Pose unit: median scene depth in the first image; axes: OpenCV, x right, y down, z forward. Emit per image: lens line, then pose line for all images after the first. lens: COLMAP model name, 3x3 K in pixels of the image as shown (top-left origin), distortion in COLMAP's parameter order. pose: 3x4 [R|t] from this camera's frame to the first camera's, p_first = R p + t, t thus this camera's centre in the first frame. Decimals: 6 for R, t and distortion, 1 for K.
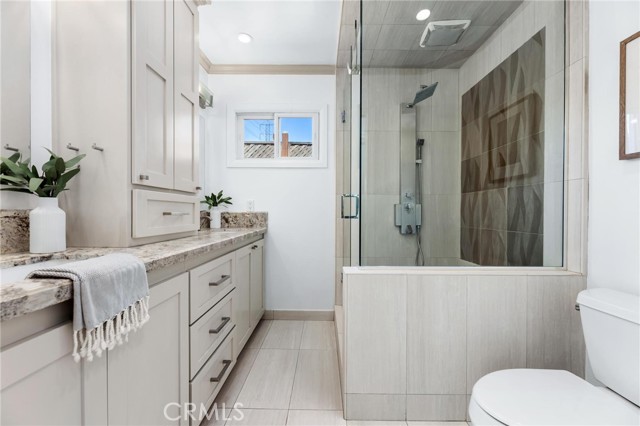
lens RADIAL K [[264.8, 0, 320.9], [0, 264.8, 215.1], [0, 0, 1]] dist [-0.003238, -0.000175]
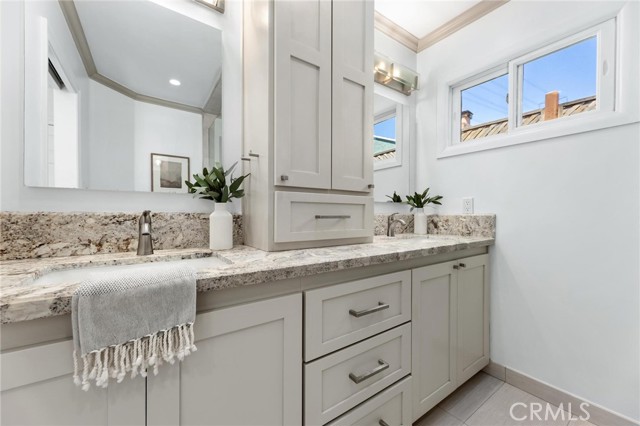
lens RADIAL K [[251.5, 0, 319.0], [0, 251.5, 214.7], [0, 0, 1]] dist [-0.000992, -0.000518]
pose [[0.581879, 0.002139, -0.813272, 0.096049], [-0.008916, 0.999953, -0.003749, -0.008960], [0.813226, 0.009433, 0.581871, 0.474456]]
